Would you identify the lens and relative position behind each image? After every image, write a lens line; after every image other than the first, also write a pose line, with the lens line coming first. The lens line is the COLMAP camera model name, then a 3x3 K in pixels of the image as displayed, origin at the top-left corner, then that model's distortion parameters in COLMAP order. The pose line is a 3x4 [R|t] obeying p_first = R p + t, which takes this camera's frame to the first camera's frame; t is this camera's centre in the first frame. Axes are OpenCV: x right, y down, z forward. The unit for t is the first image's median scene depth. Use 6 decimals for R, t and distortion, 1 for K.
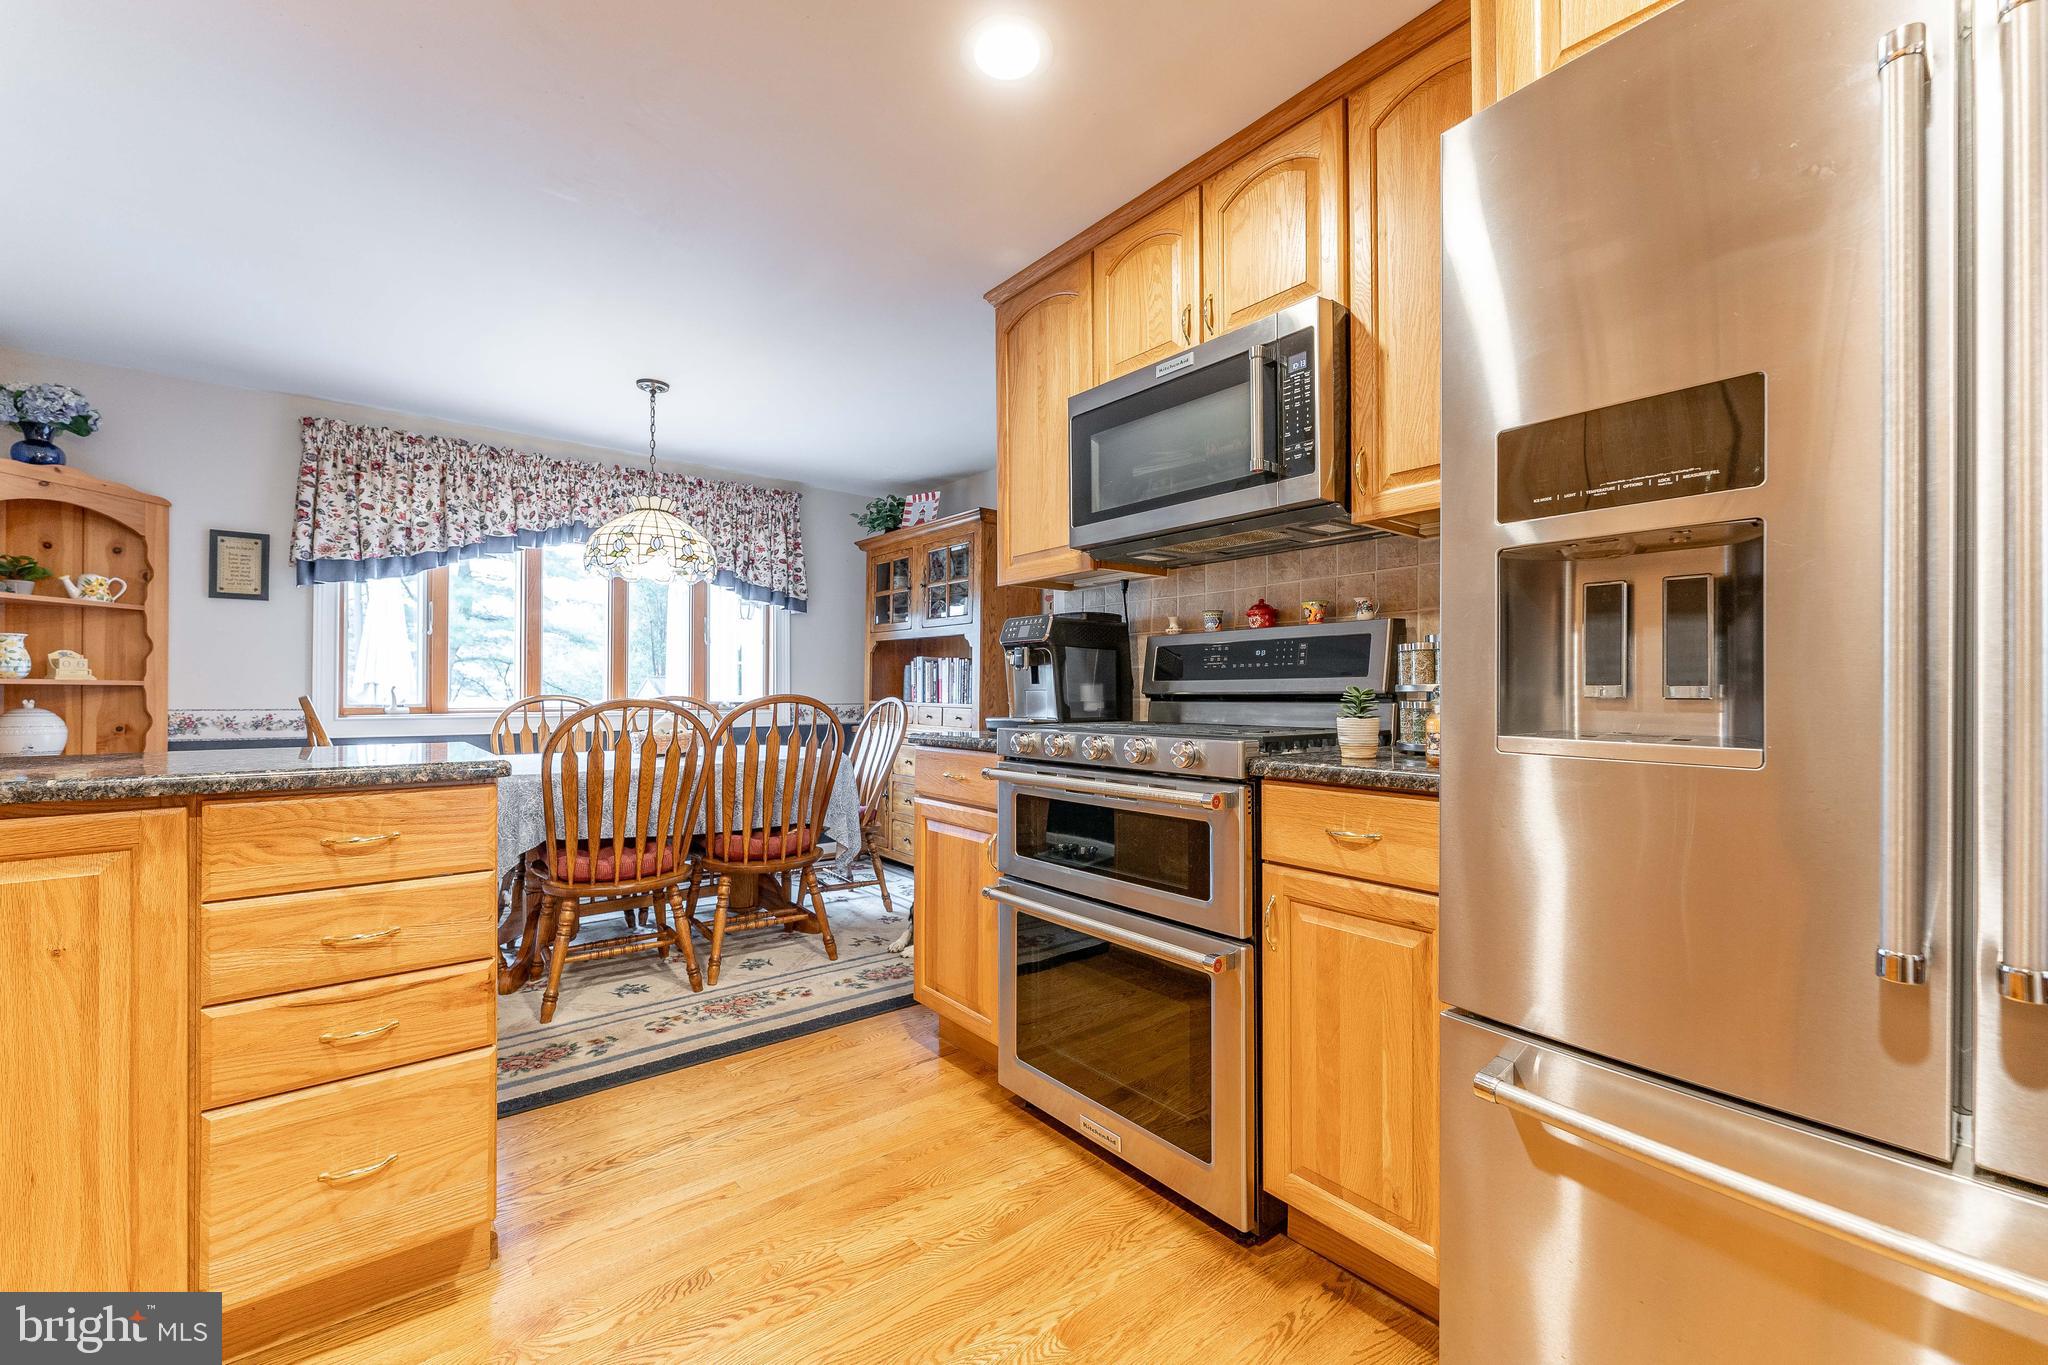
lens RADIAL K [[824.8, 0, 1013.0], [0, 824.8, 687.3], [0, 0, 1]] dist [-0.002217, -0.000278]
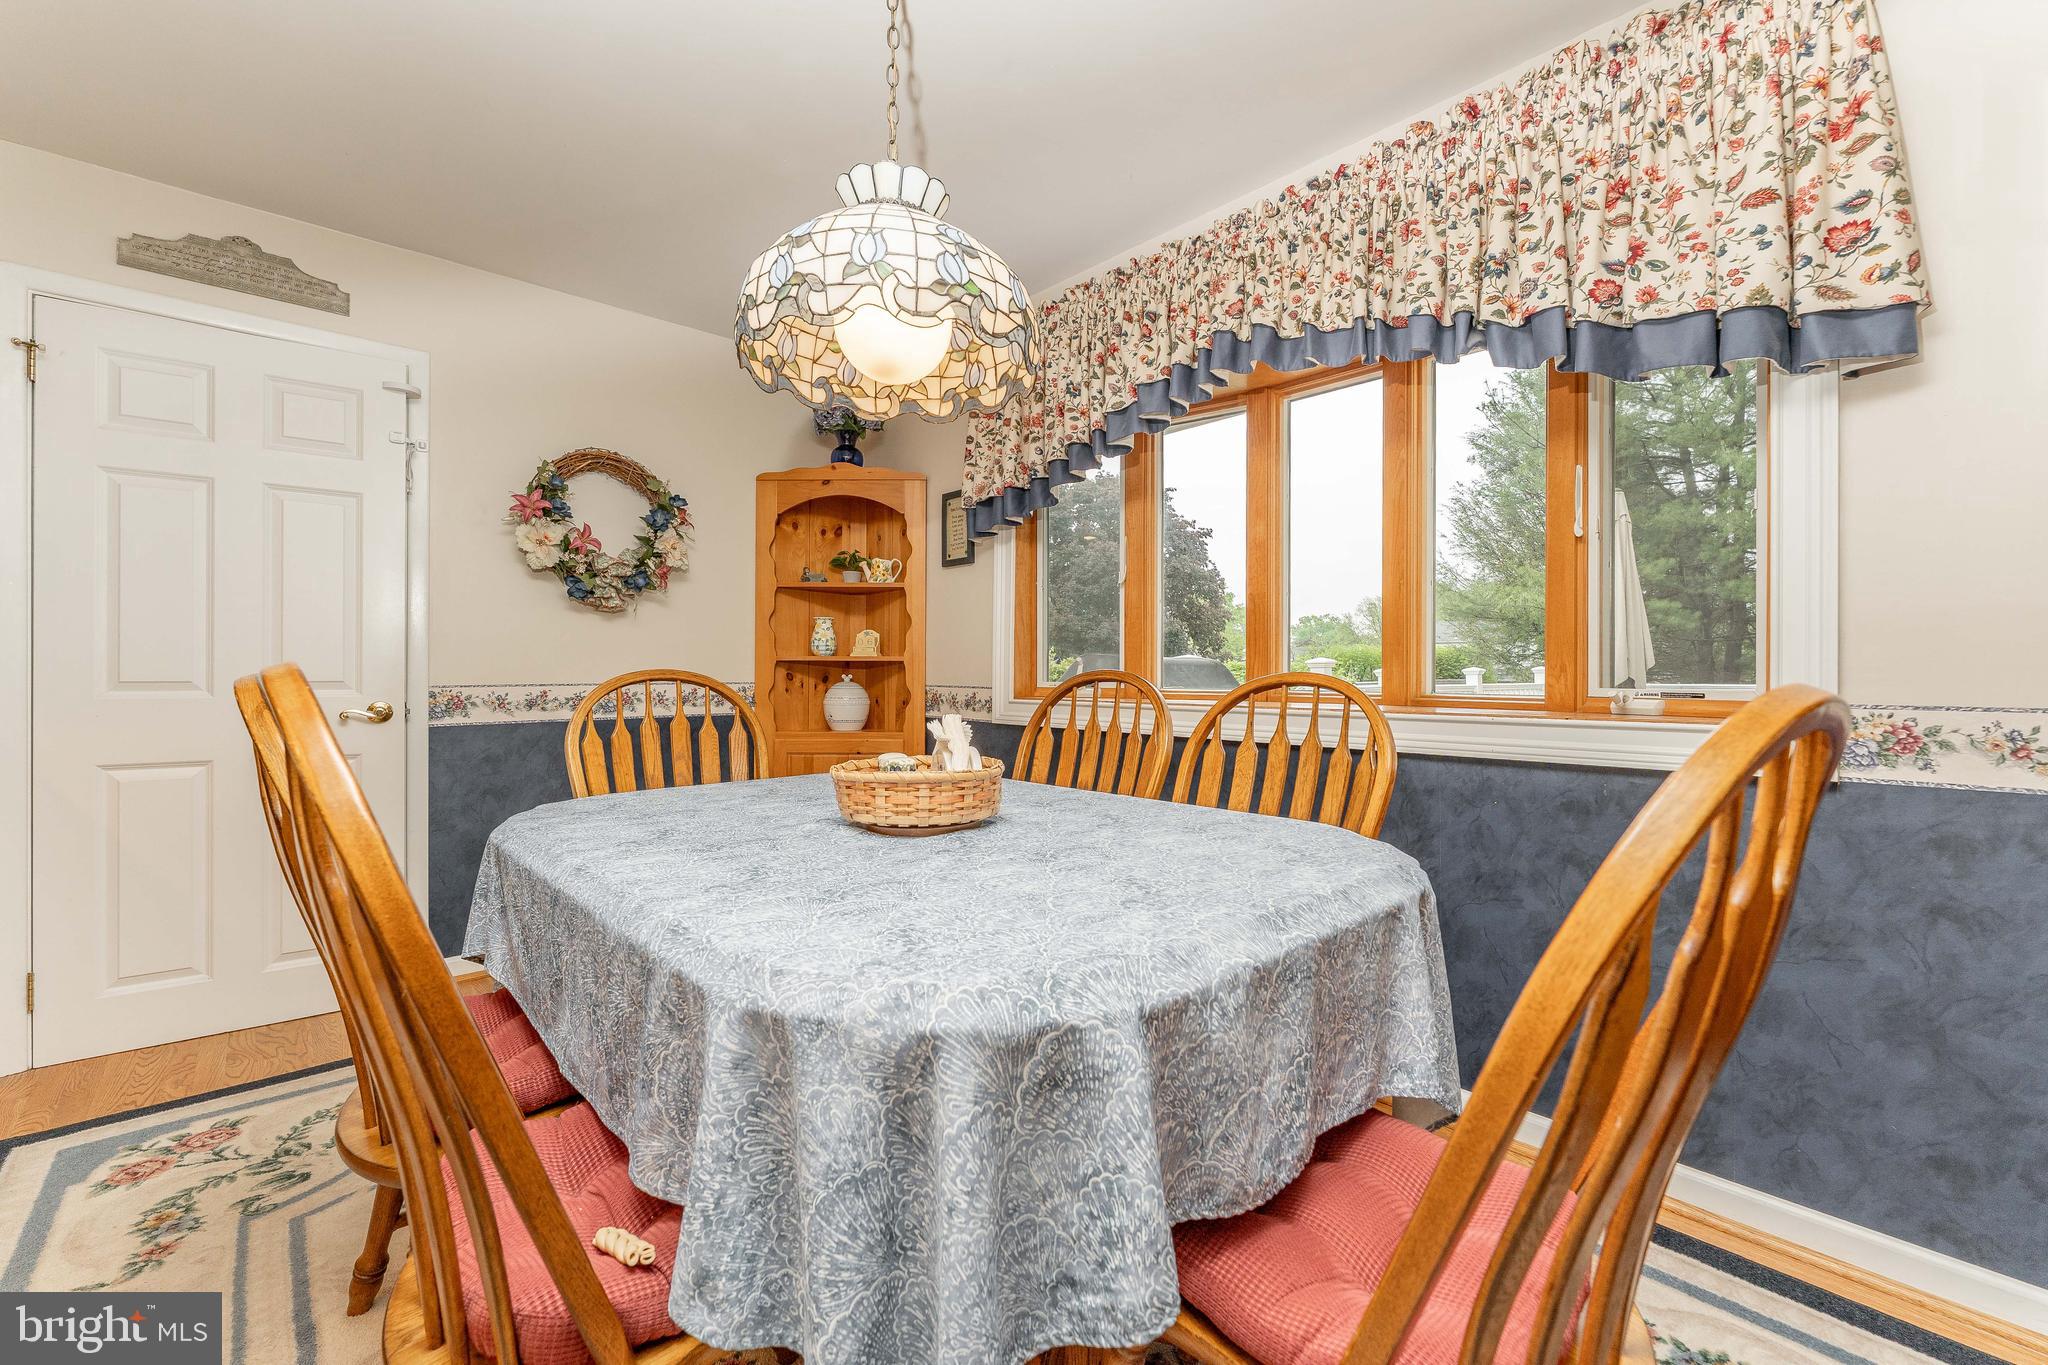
lens RADIAL K [[827.7, 0, 1048.9], [0, 827.7, 673.2], [0, 0, 1]] dist [0.000075, -0.000019]
pose [[0.083869, 0.001941, -0.996475, -0.026111], [0.006739, 0.999974, 0.002515, 0.012593], [0.996454, -0.006926, 0.083853, 1.187988]]
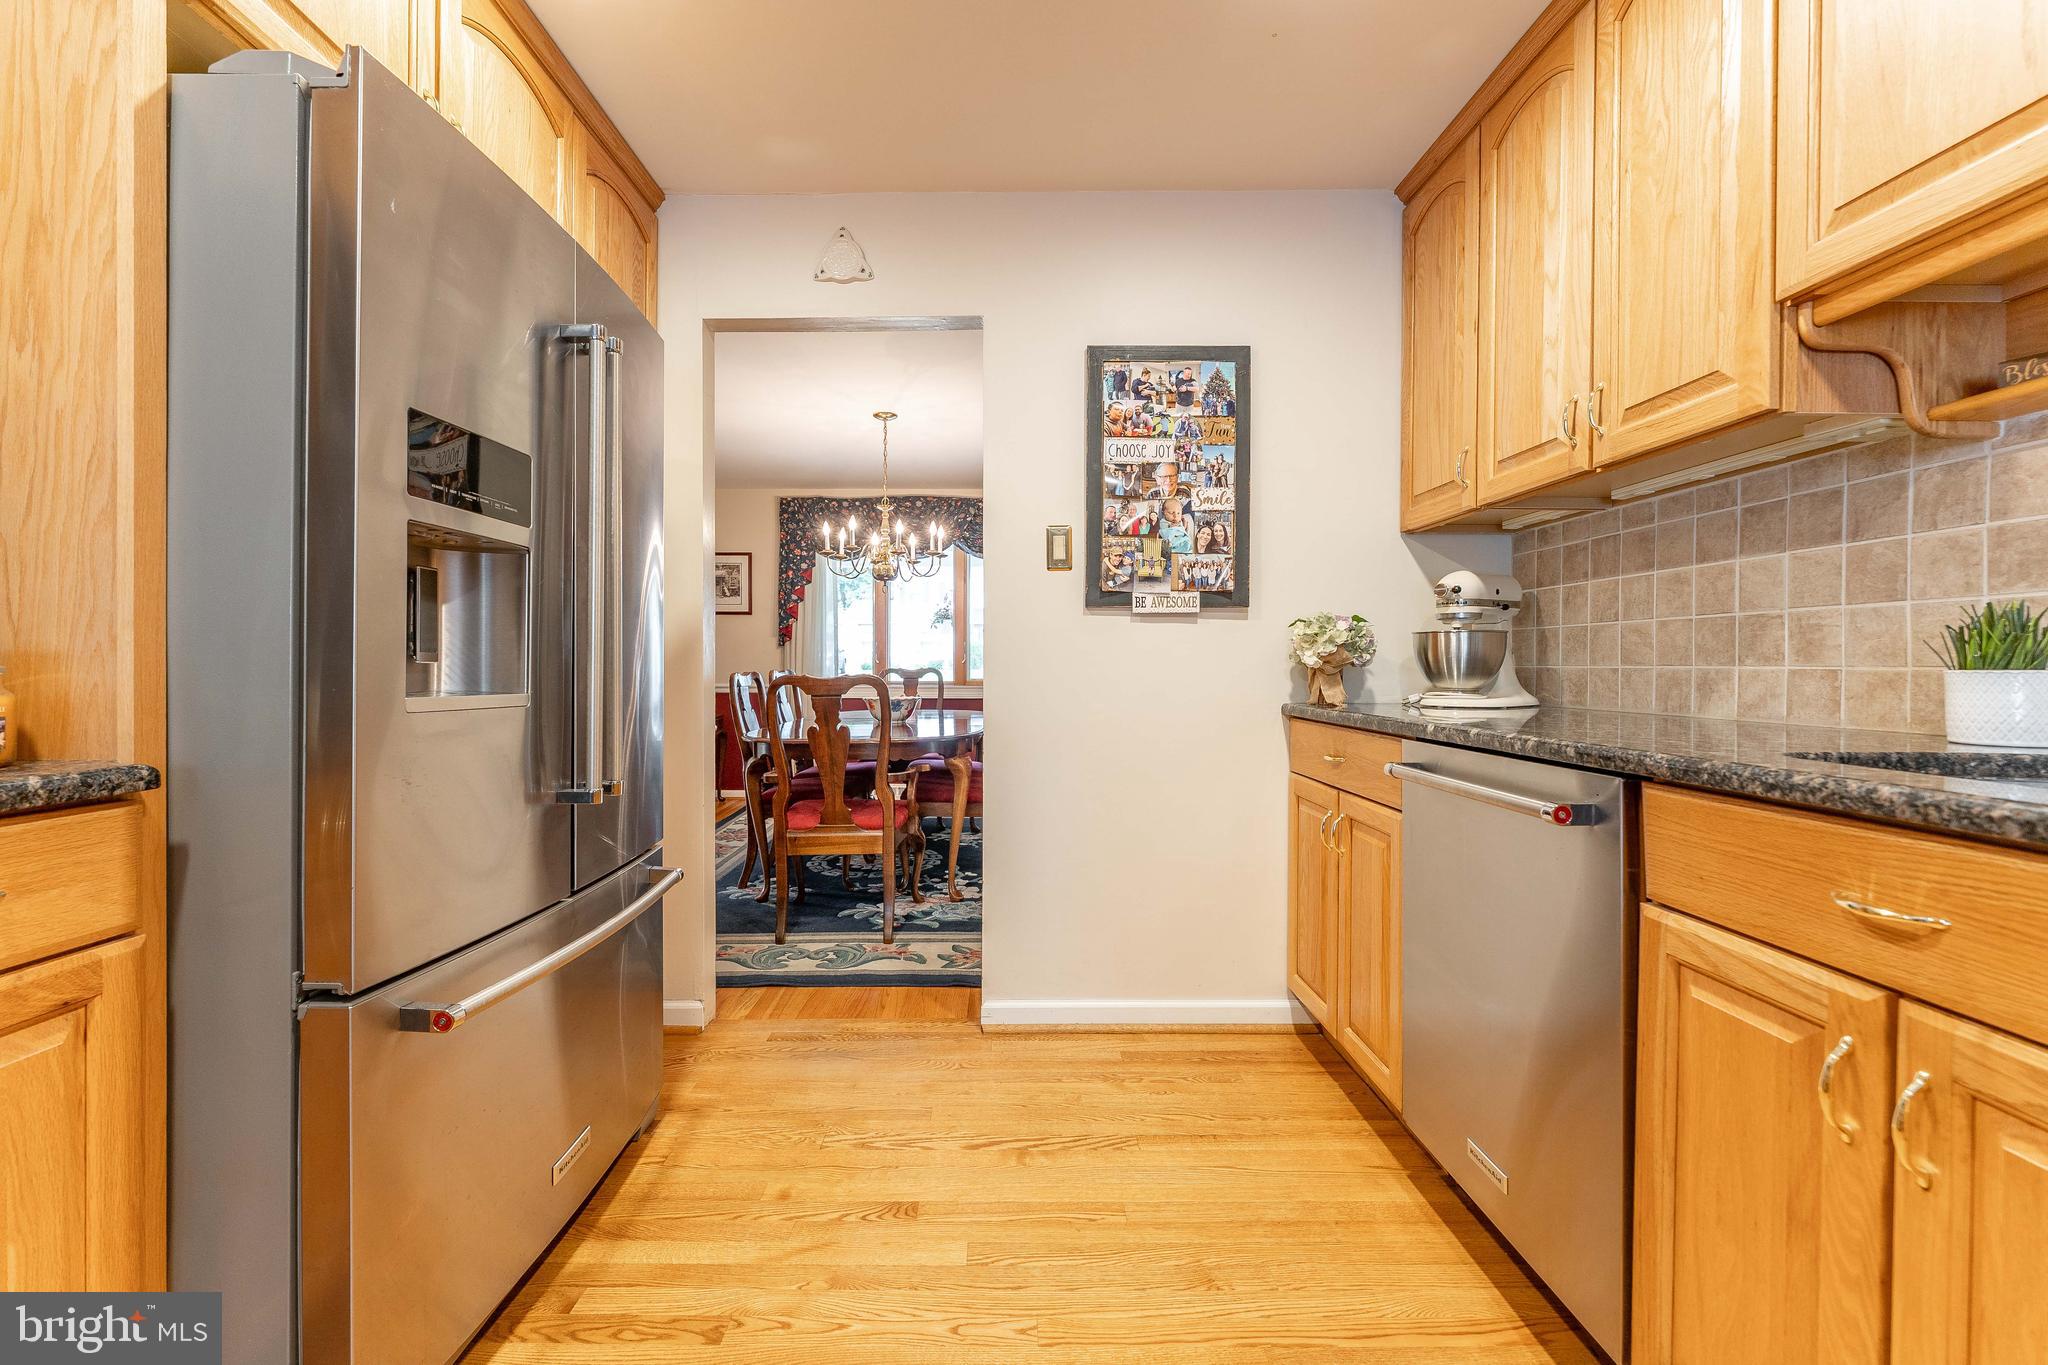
lens RADIAL K [[843.6, 0, 994.4], [0, 843.6, 674.3], [0, 0, 1]] dist [-0.001635, -0.000490]
pose [[-0.774252, -0.007530, 0.632833, -0.220151], [-0.004863, 0.999970, 0.005949, 0.006405], [-0.632859, 0.001528, -0.774266, 0.452090]]
